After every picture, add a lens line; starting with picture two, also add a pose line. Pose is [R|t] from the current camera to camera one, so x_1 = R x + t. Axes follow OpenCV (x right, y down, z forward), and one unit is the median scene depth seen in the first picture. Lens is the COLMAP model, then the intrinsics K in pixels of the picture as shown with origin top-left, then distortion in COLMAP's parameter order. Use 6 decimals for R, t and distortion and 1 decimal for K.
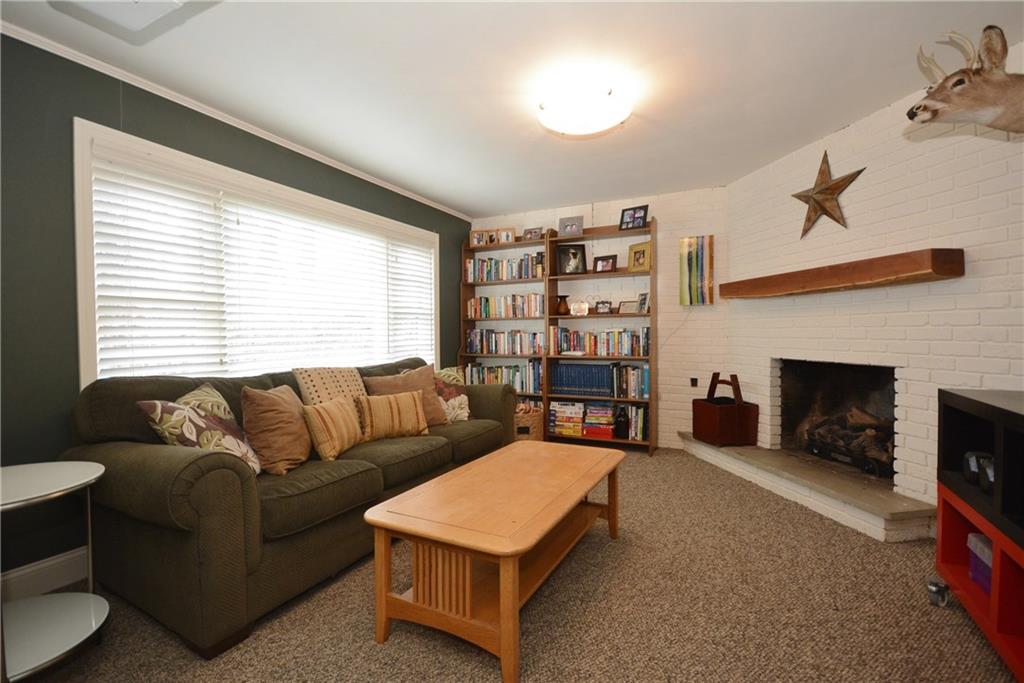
lens RADIAL K [[472.3, 0, 510.3], [0, 472.3, 341.3], [0, 0, 1]] dist [0.001196, -0.004343]
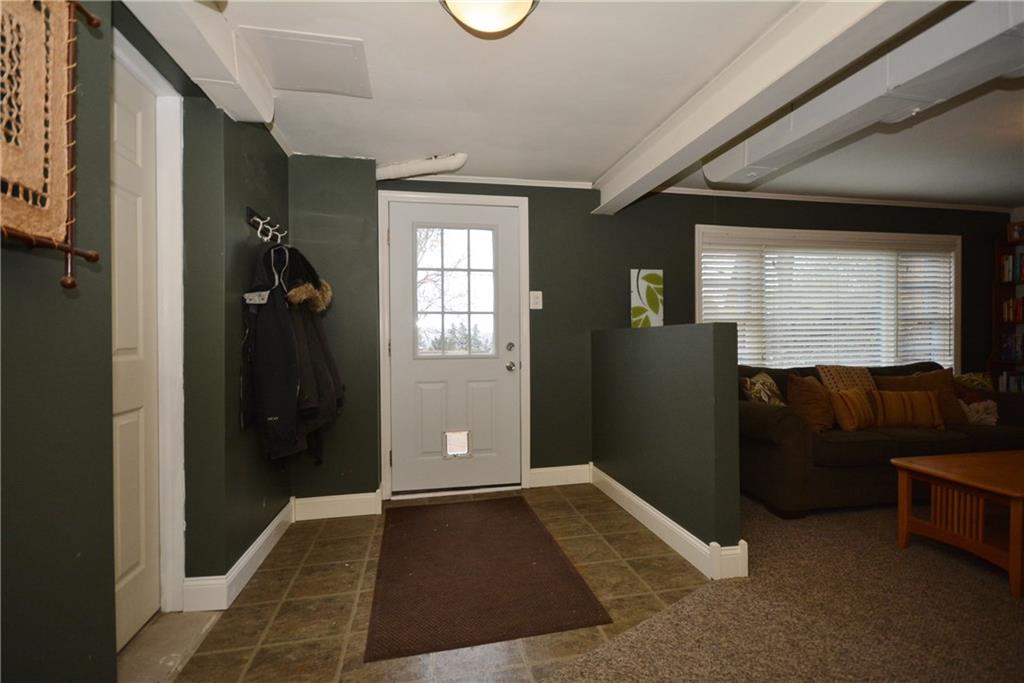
lens RADIAL K [[472.3, 0, 510.9], [0, 472.3, 342.6], [0, 0, 1]] dist [0.001196, -0.004343]
pose [[0.610386, 0.009647, -0.792046, 0.070784], [-0.009544, 0.999943, 0.004823, -0.004687], [0.792047, 0.004615, 0.610443, -0.432414]]
